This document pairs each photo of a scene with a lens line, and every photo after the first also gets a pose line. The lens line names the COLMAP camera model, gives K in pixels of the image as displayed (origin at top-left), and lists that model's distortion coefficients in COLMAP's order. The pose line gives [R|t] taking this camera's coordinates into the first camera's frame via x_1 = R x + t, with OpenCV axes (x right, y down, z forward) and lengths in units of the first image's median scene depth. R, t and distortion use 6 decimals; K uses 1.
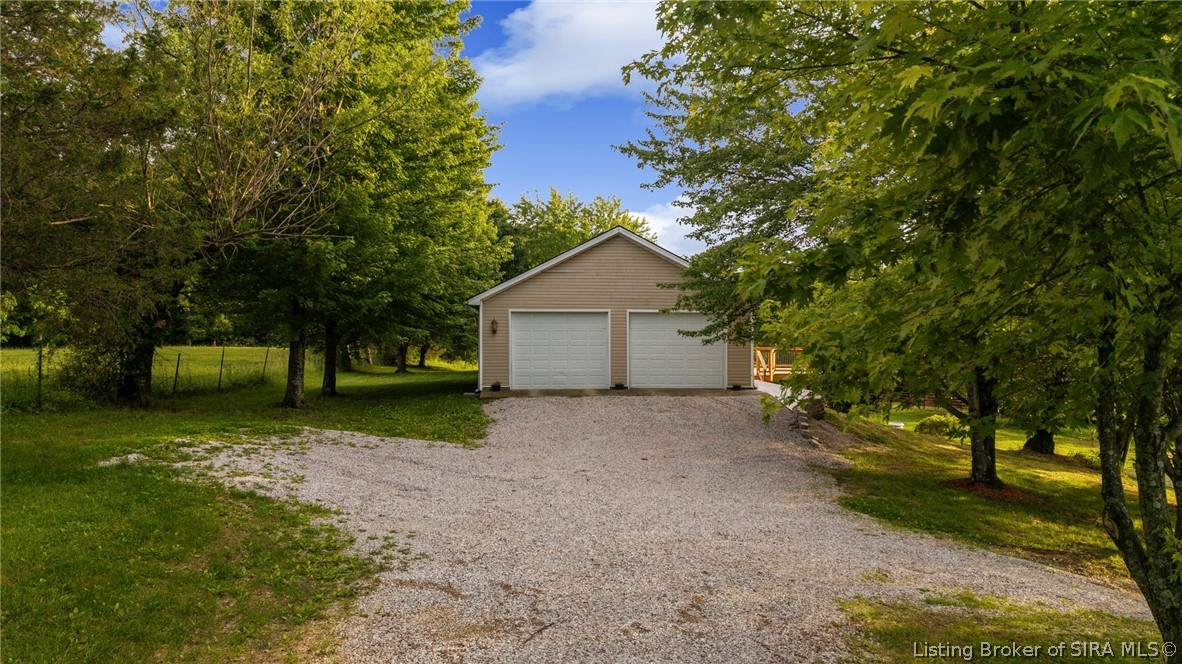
lens RADIAL K [[776.6, 0, 591.0], [0, 776.6, 332.0], [0, 0, 1]] dist [0.006160, -0.001966]
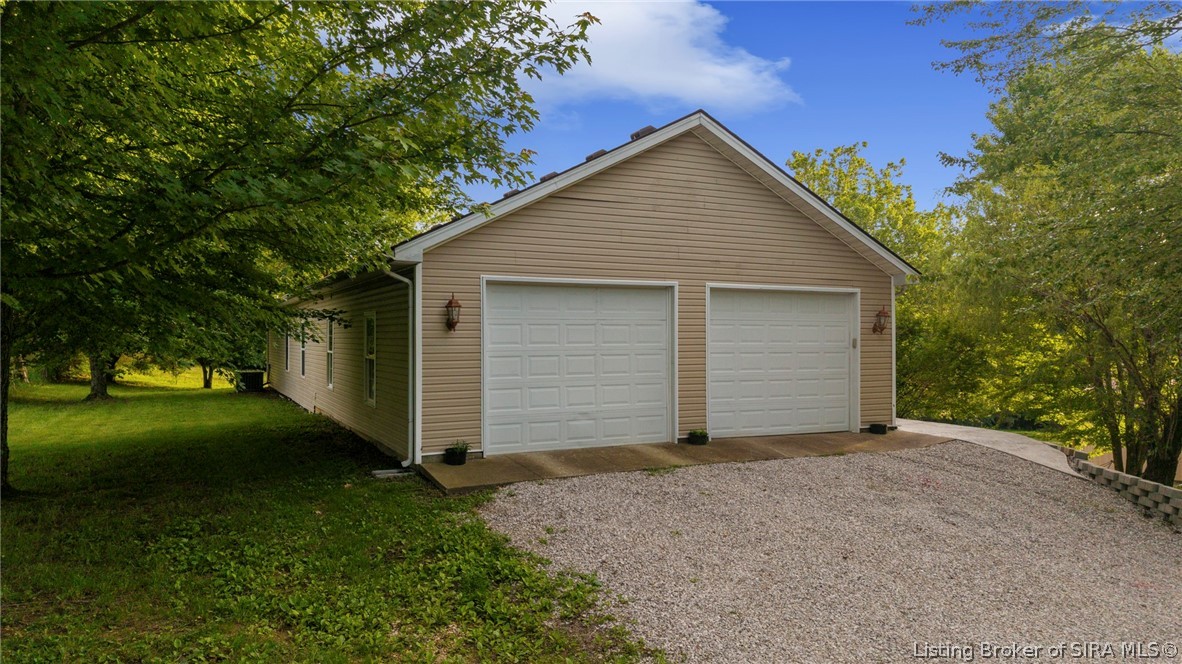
lens RADIAL K [[776.6, 0, 591.0], [0, 776.6, 332.0], [0, 0, 1]] dist [0.006160, -0.001966]
pose [[0.931889, -0.000023, 0.362745, -0.206567], [0.001253, 0.999994, -0.003154, 0.004511], [-0.362742, 0.003394, 0.931883, 0.564926]]
